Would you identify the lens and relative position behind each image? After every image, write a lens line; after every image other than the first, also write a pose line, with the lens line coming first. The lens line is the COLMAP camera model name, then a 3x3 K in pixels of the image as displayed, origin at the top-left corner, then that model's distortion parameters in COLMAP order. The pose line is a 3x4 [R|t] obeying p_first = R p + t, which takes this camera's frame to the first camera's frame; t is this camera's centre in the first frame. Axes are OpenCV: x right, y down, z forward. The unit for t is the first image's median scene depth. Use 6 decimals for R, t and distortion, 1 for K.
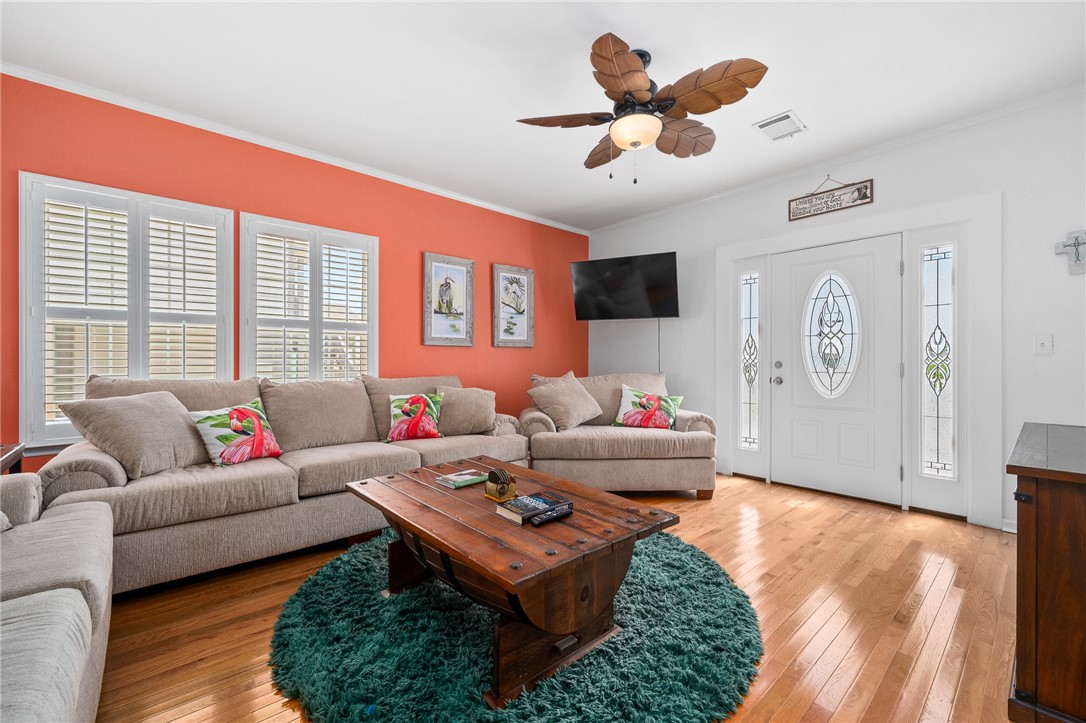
lens RADIAL K [[443.4, 0, 545.6], [0, 443.4, 365.5], [0, 0, 1]] dist [0.001688, 0.000021]
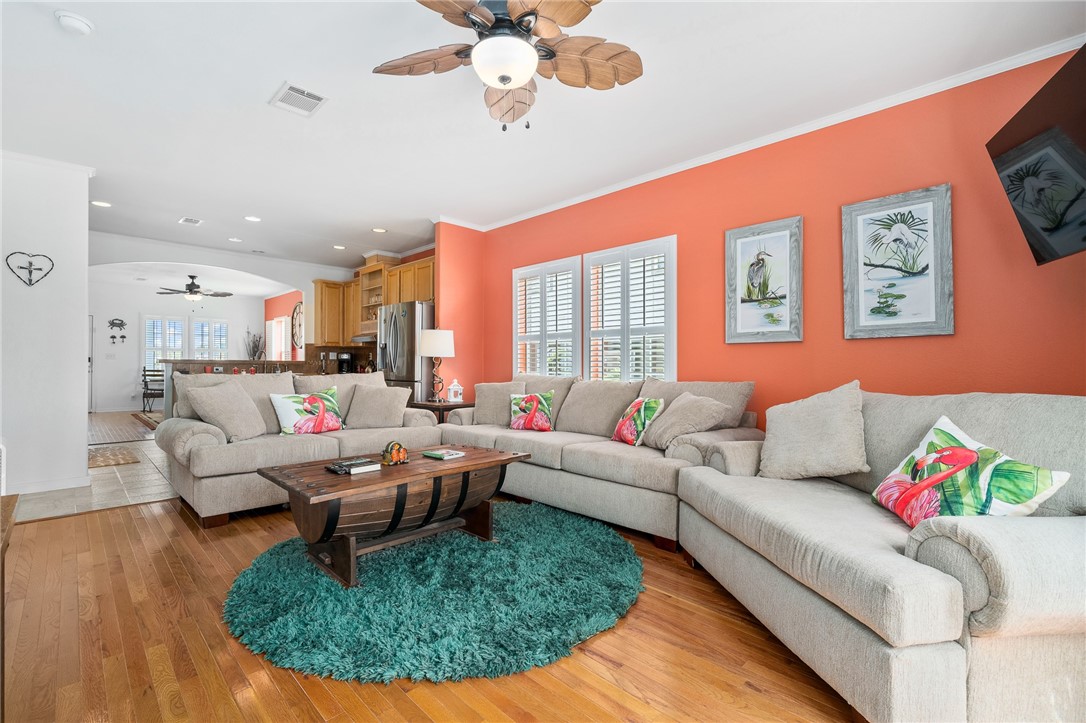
lens RADIAL K [[478.9, 0, 545.7], [0, 478.9, 357.7], [0, 0, 1]] dist [-0.001586, -0.000032]
pose [[0.066957, -0.007760, -0.997726, 0.558678], [0.001194, 0.999970, -0.007697, -0.012800], [0.997755, -0.000676, 0.066964, 0.569866]]
